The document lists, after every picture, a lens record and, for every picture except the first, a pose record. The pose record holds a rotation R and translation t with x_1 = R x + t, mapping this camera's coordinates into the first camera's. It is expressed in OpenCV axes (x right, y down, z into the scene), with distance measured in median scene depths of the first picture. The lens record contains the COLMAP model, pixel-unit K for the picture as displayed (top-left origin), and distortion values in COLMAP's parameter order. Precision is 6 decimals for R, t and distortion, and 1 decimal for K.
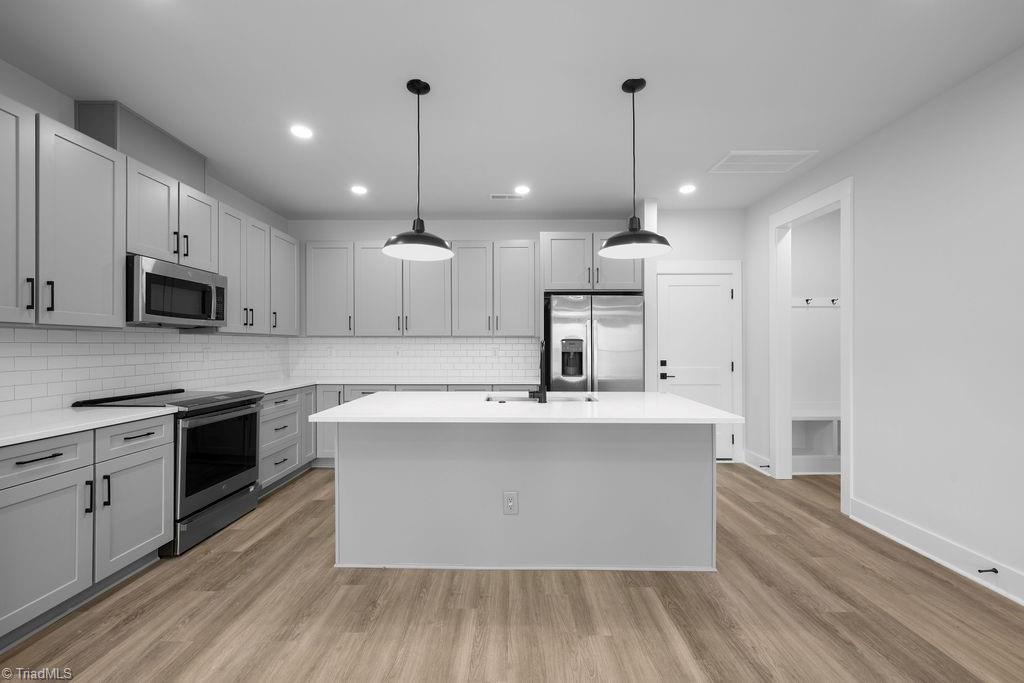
lens RADIAL K [[403.8, 0, 505.1], [0, 403.8, 343.4], [0, 0, 1]] dist [-0.000049, 0.000000]
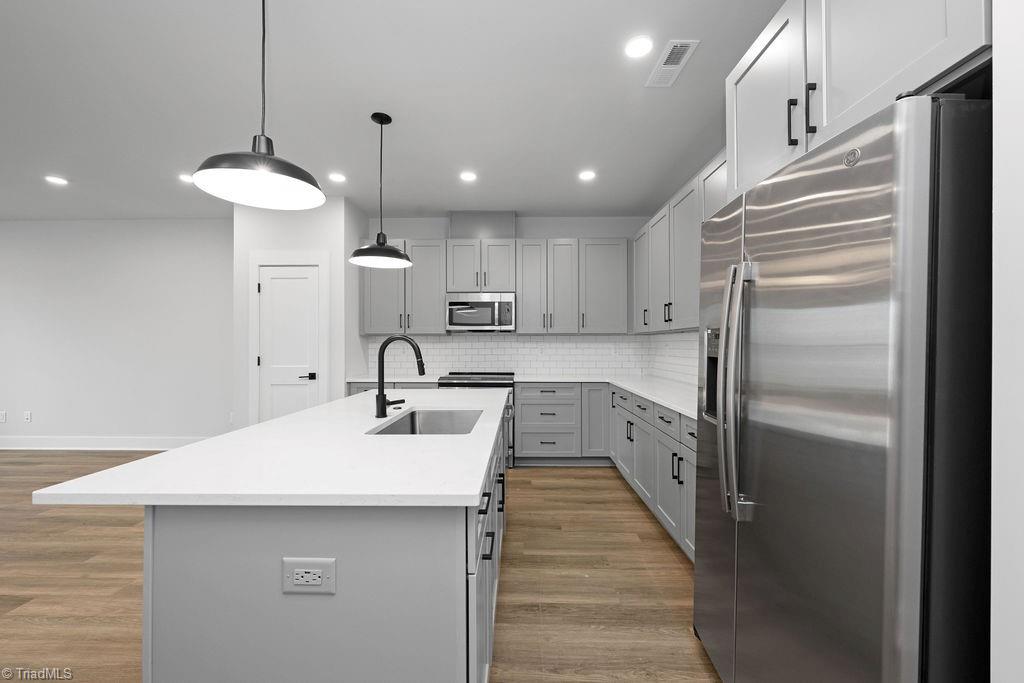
lens RADIAL K [[418.9, 0, 512.0], [0, 418.9, 341.5], [0, 0, 1]] dist [-0.000796, -0.000099]
pose [[-0.007010, -0.005279, -0.999961, 0.950549], [0.006371, 0.999966, -0.005323, 0.008675], [0.999955, -0.006409, -0.006976, 1.306583]]
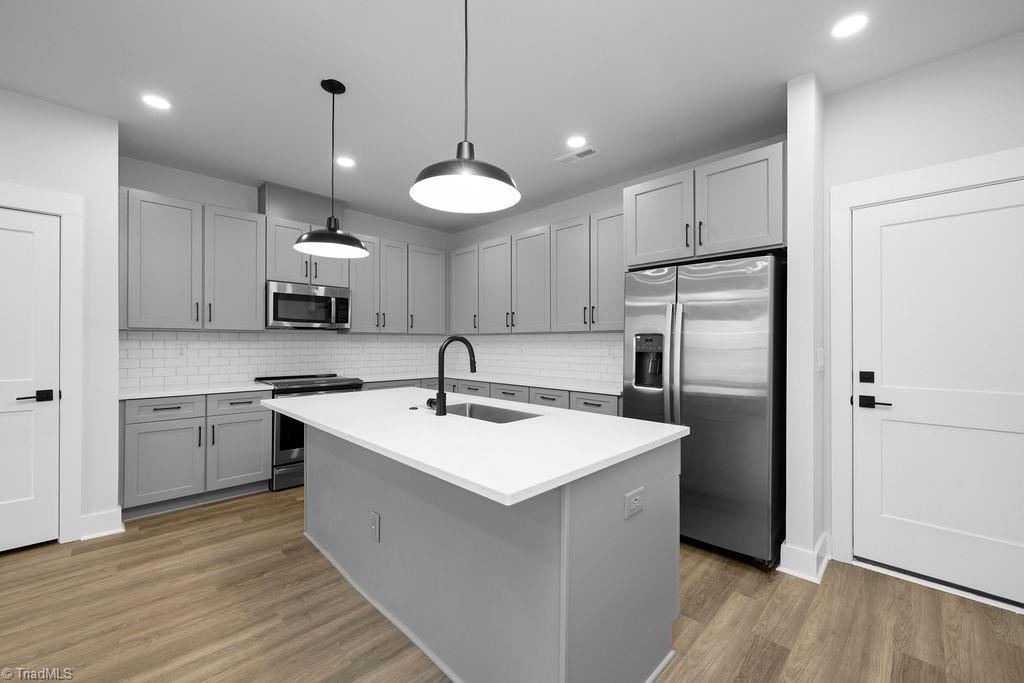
lens RADIAL K [[407.6, 0, 512.0], [0, 407.6, 341.5], [0, 0, 1]] dist [0.001457, 0.000005]
pose [[0.718468, -0.001669, -0.695558, 0.775837], [0.001535, 0.999998, -0.000814, 0.004785], [0.695558, -0.000482, 0.718470, 0.548040]]
